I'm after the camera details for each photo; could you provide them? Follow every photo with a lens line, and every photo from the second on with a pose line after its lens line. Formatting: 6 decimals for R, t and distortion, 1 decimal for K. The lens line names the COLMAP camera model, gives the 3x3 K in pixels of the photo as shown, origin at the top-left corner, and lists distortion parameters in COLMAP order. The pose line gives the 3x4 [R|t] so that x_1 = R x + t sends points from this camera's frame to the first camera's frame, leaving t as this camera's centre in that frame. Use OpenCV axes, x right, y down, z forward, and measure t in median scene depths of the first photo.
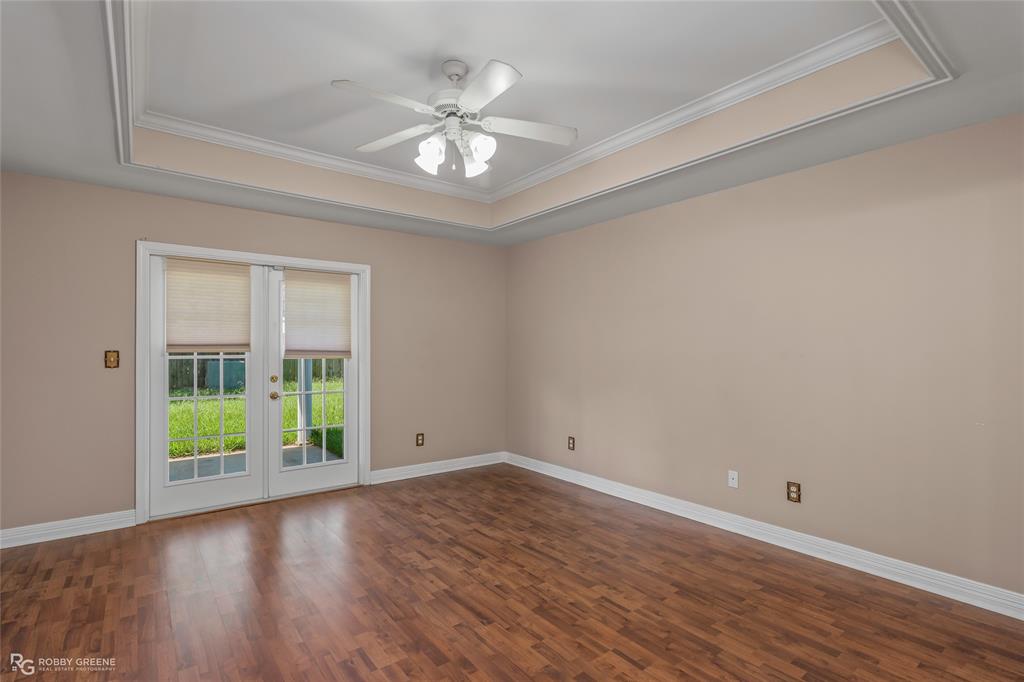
lens RADIAL K [[494.1, 0, 509.6], [0, 494.1, 340.4], [0, 0, 1]] dist [-0.006082, 0.001810]
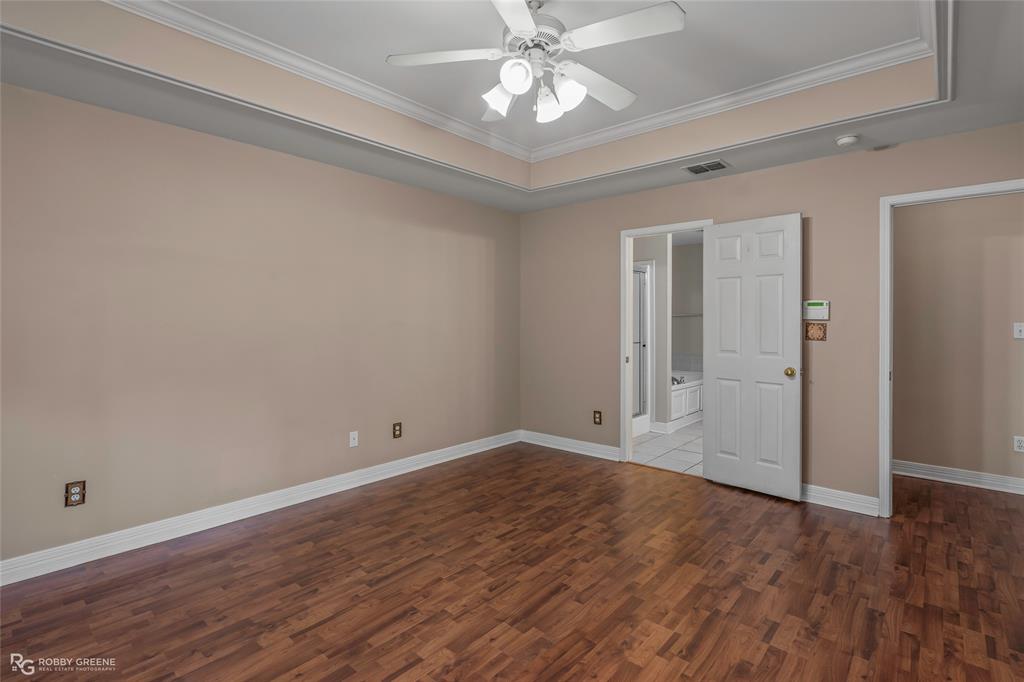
lens RADIAL K [[494.1, 0, 508.3], [0, 494.1, 342.3], [0, 0, 1]] dist [-0.006082, 0.001810]
pose [[-0.193023, -0.046740, 0.980080, -0.801069], [-0.018754, 0.998858, 0.043942, 0.014763], [-0.981015, -0.009898, -0.193679, 1.048083]]
